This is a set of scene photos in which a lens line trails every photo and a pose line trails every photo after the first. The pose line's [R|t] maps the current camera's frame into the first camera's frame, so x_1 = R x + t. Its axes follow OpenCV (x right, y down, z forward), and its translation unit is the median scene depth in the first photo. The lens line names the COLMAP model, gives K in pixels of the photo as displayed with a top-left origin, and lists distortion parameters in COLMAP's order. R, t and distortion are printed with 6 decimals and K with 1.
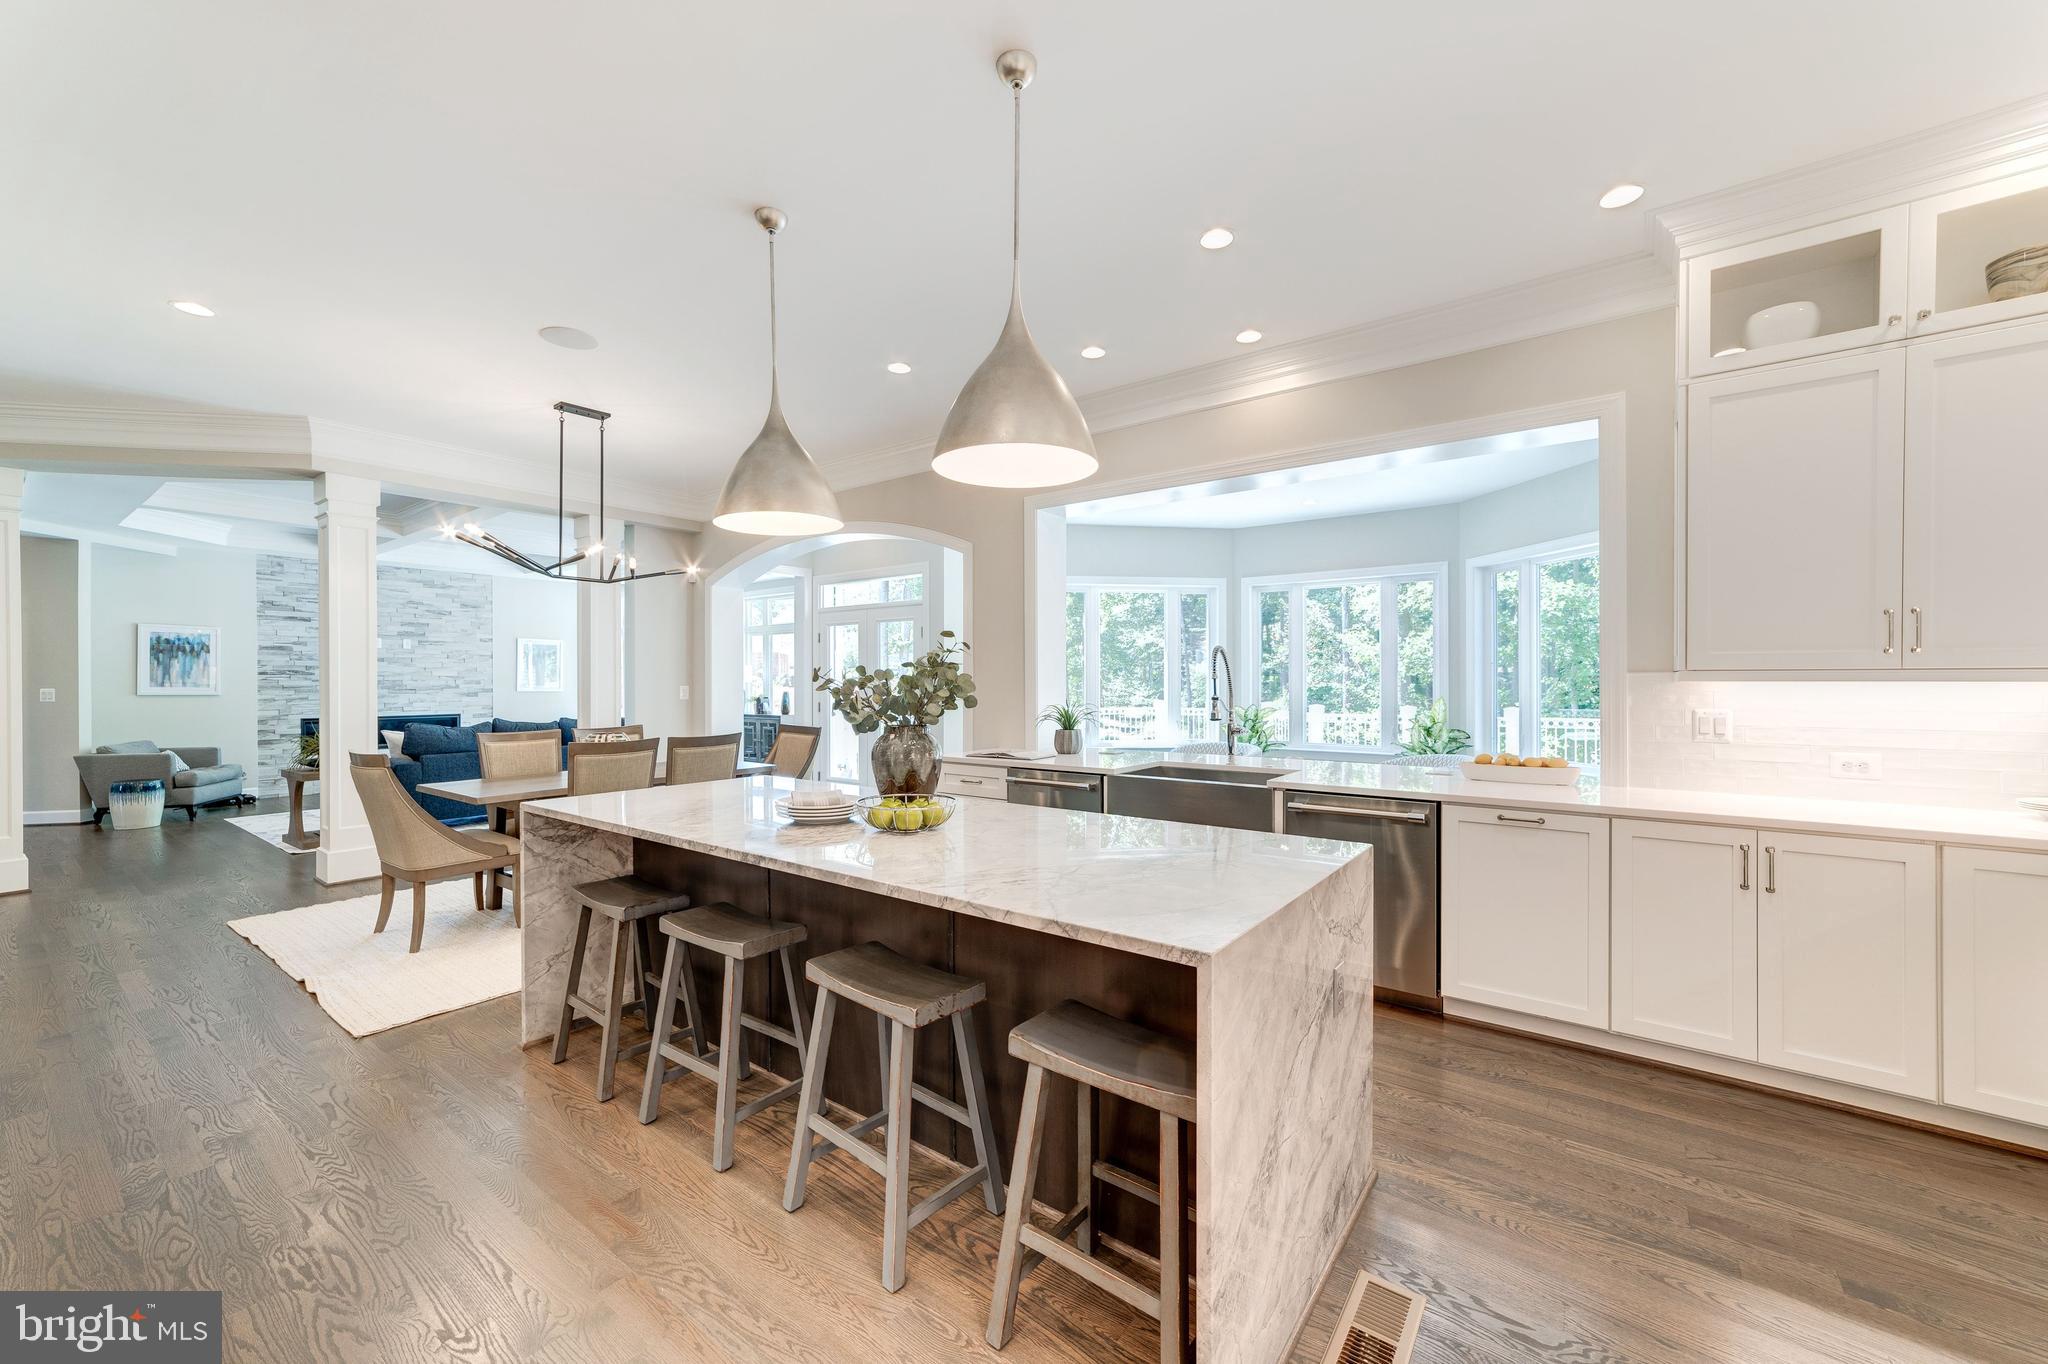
lens RADIAL K [[785.2, 0, 1017.7], [0, 785.2, 679.7], [0, 0, 1]] dist [0.004337, 0.002503]
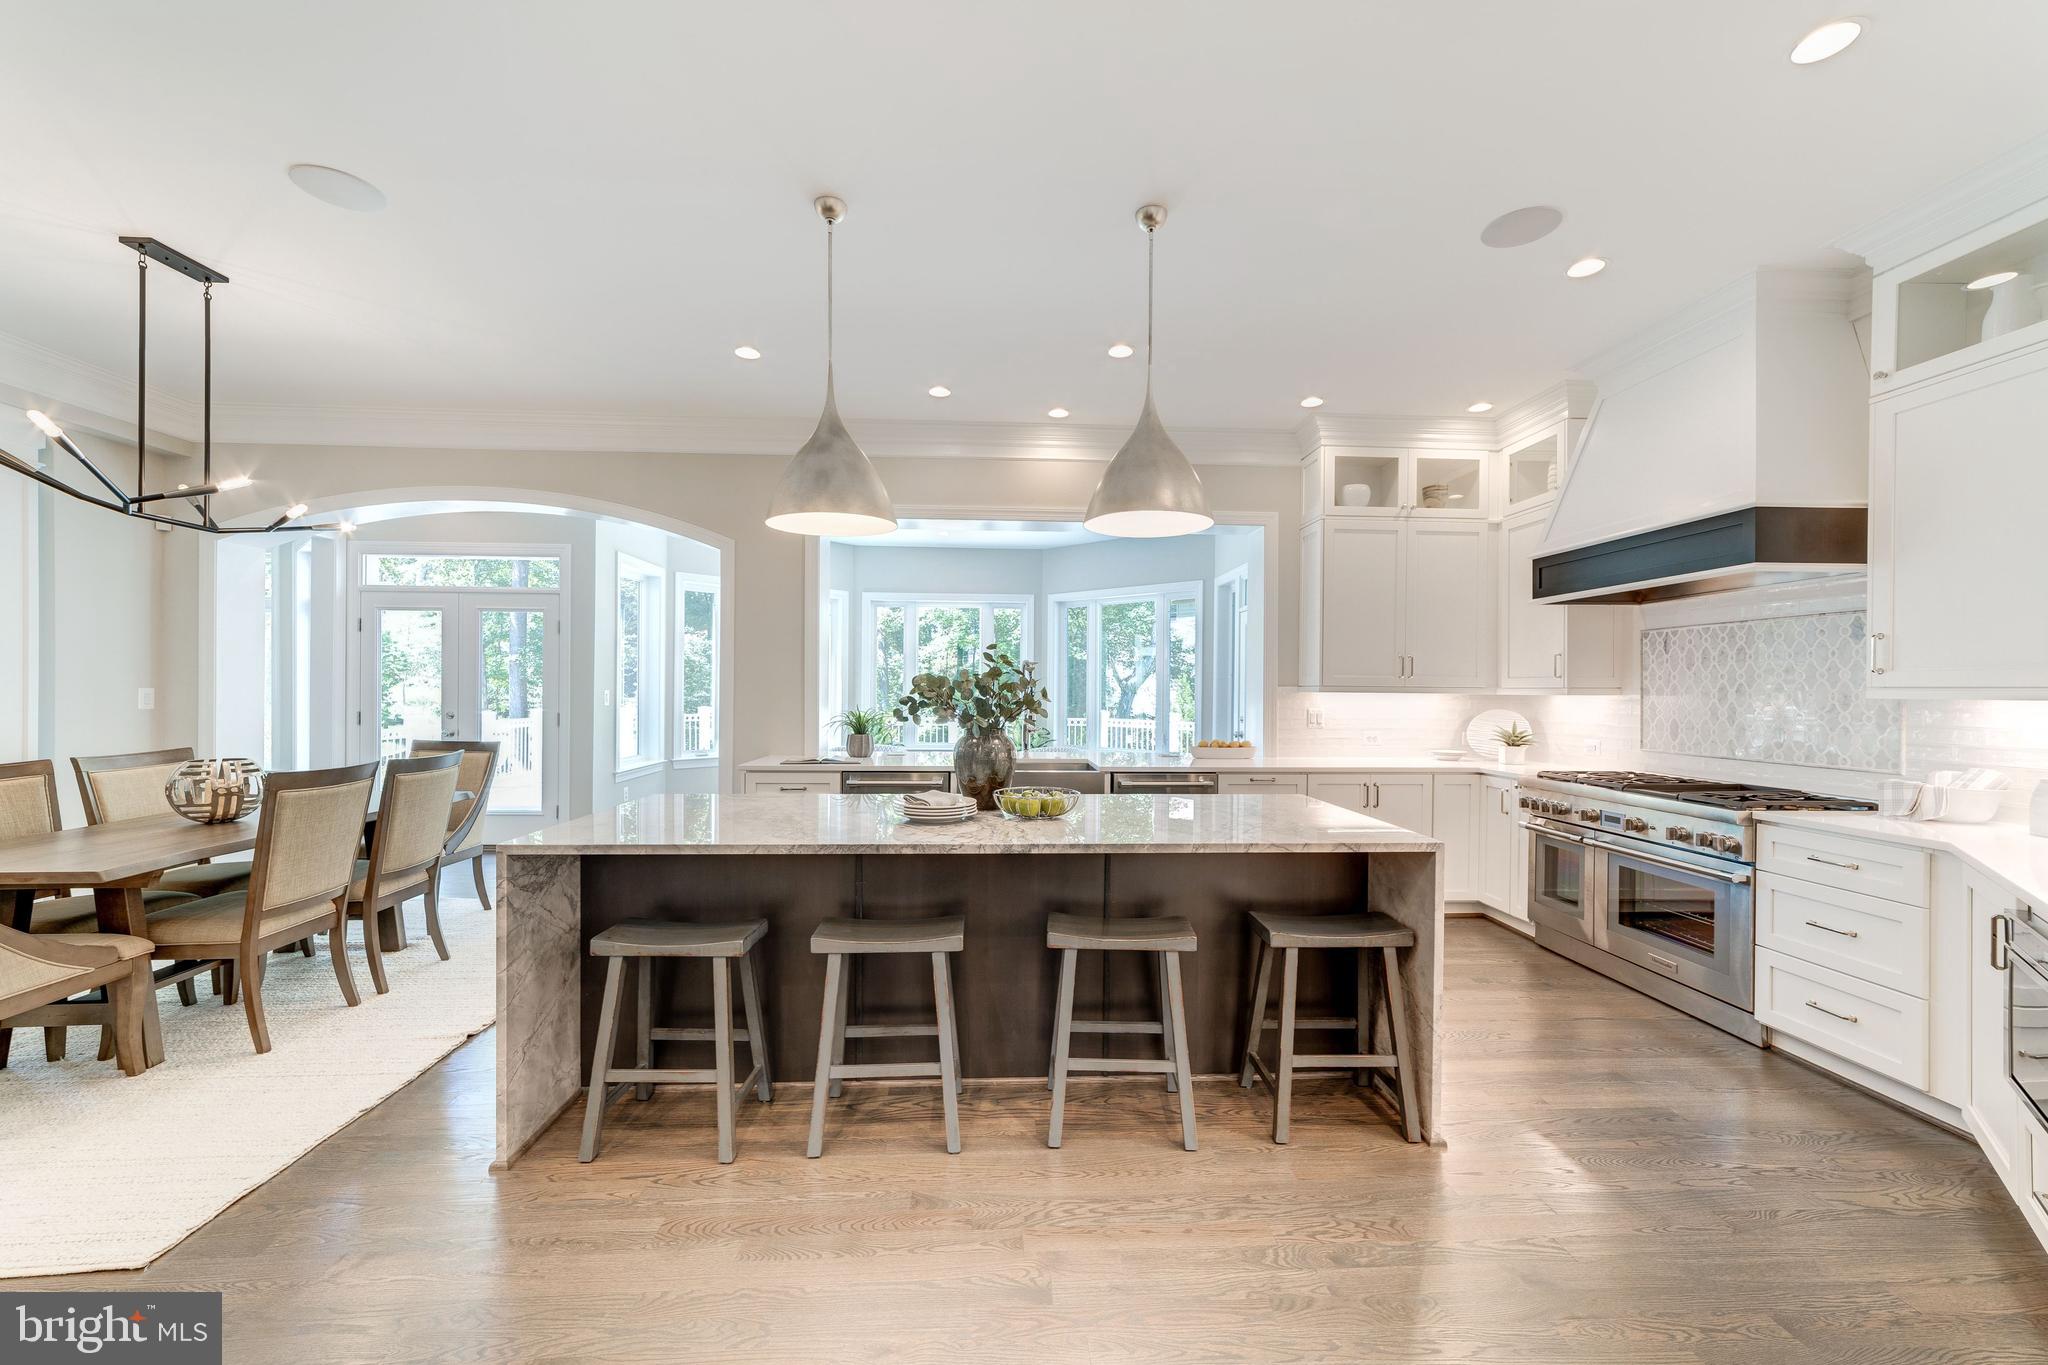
lens RADIAL K [[785.2, 0, 1015.3], [0, 785.2, 688.3], [0, 0, 1]] dist [0.004337, 0.002503]
pose [[0.772327, 0.008393, 0.635169, -0.652099], [-0.010671, 0.999943, -0.000238, 0.000908], [-0.635135, -0.006594, 0.772373, 0.091654]]
